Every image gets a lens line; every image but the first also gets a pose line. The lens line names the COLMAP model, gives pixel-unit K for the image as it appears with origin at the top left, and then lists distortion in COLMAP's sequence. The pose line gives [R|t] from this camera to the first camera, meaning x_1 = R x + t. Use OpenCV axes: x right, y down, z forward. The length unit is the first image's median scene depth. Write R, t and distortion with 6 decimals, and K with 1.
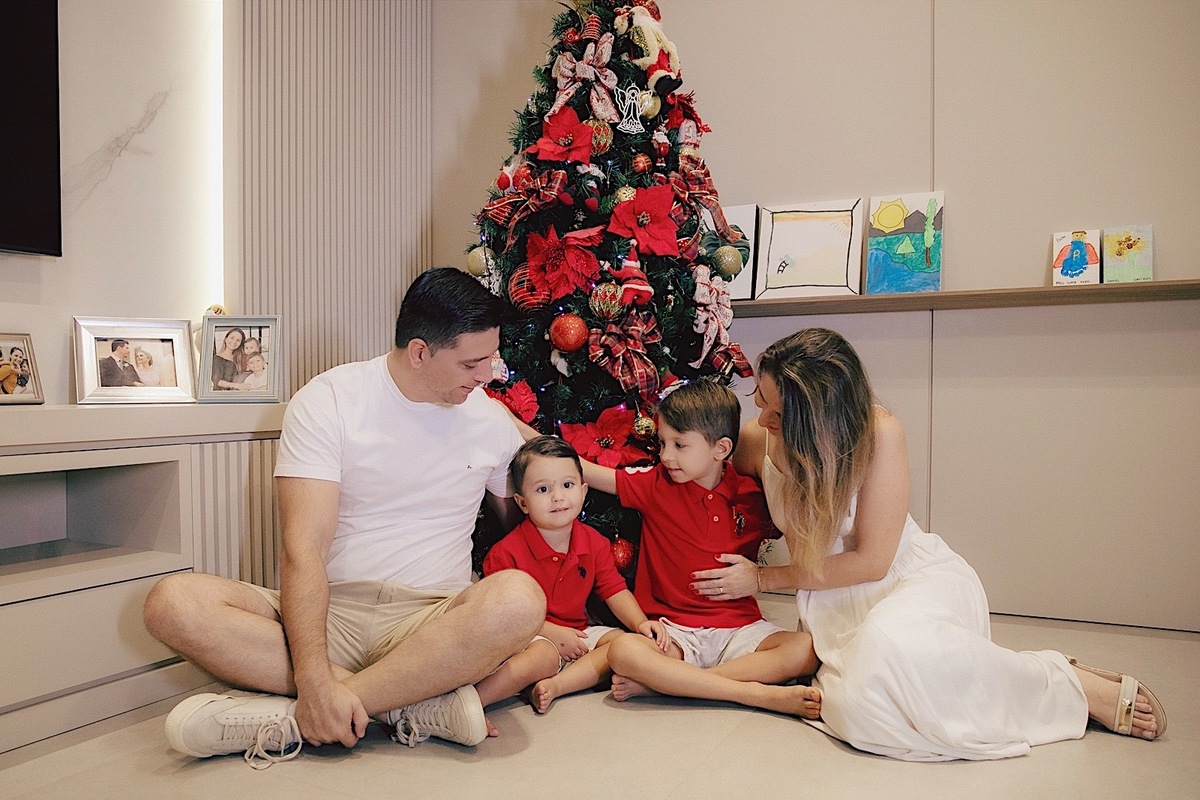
lens RADIAL K [[961.3, 0, 554.5], [0, 961.3, 425.1], [0, 0, 1]] dist [-0.064674, 0.060787]
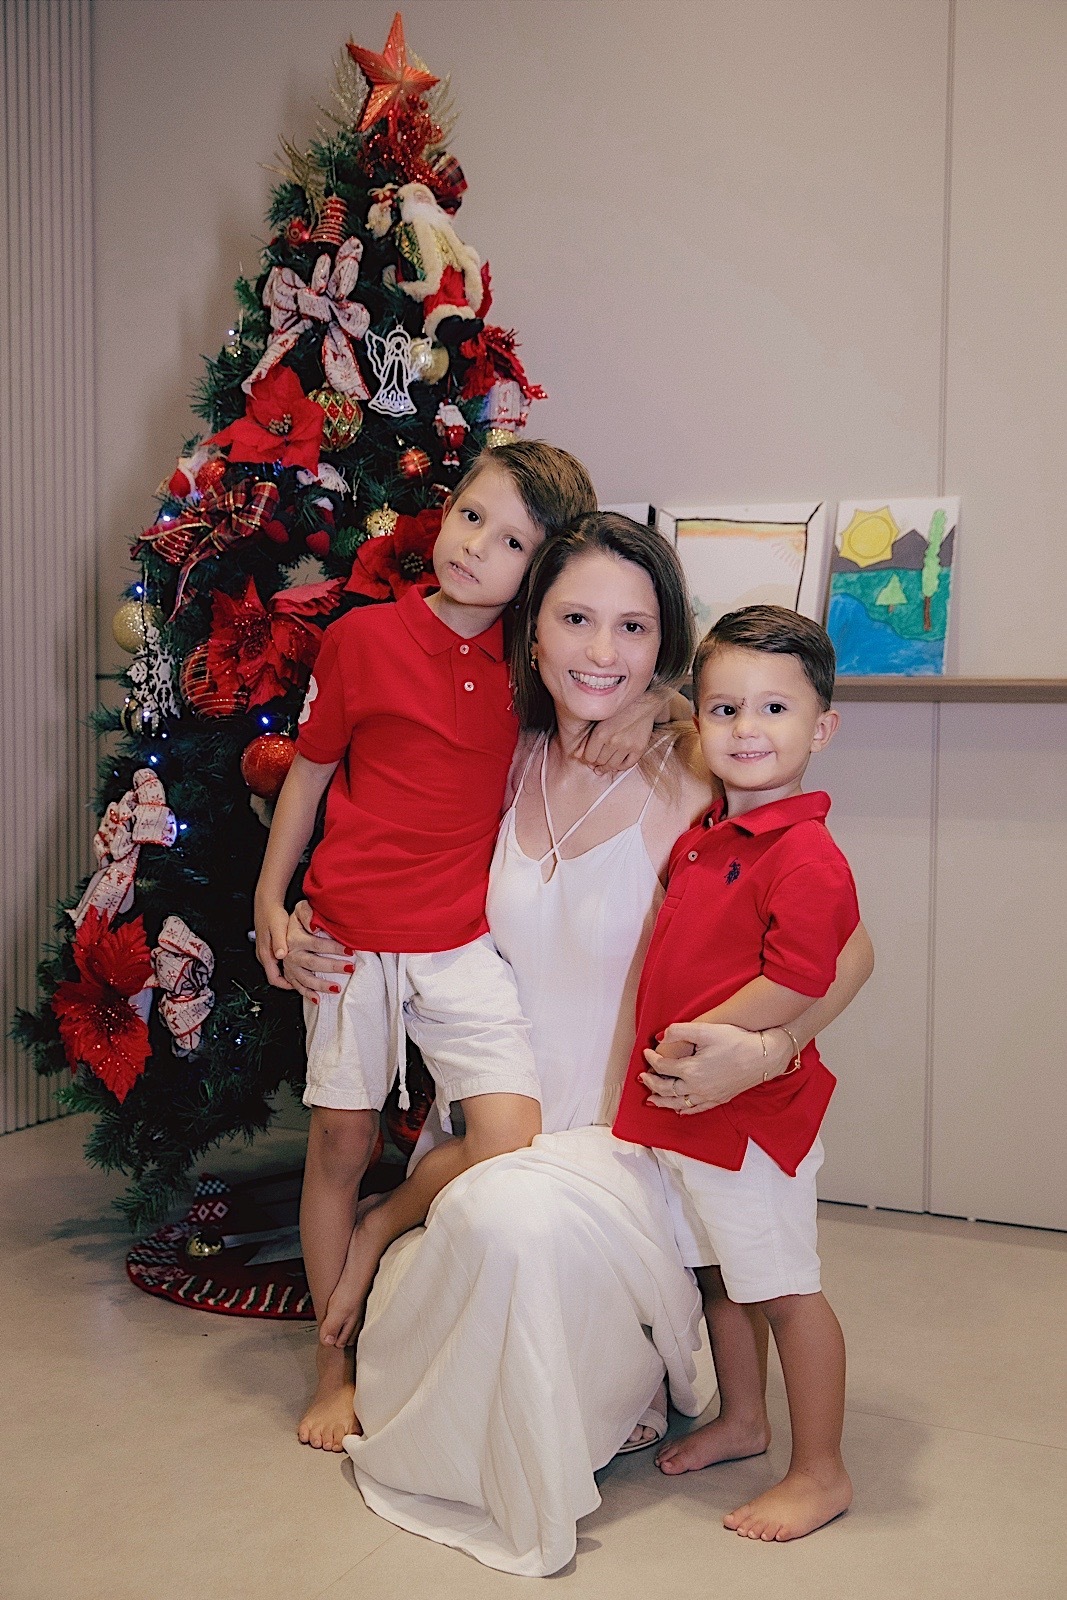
lens RADIAL K [[1919.4, 0, 550.4], [0, 1919.4, 781.4], [0, 0, 1]] dist [0.060891, 0.000000]
pose [[0.998928, 0.008962, 0.045405, 0.124077], [-0.009782, 0.999793, 0.017867, -0.103639], [-0.045235, -0.018292, 0.998809, -0.178006]]
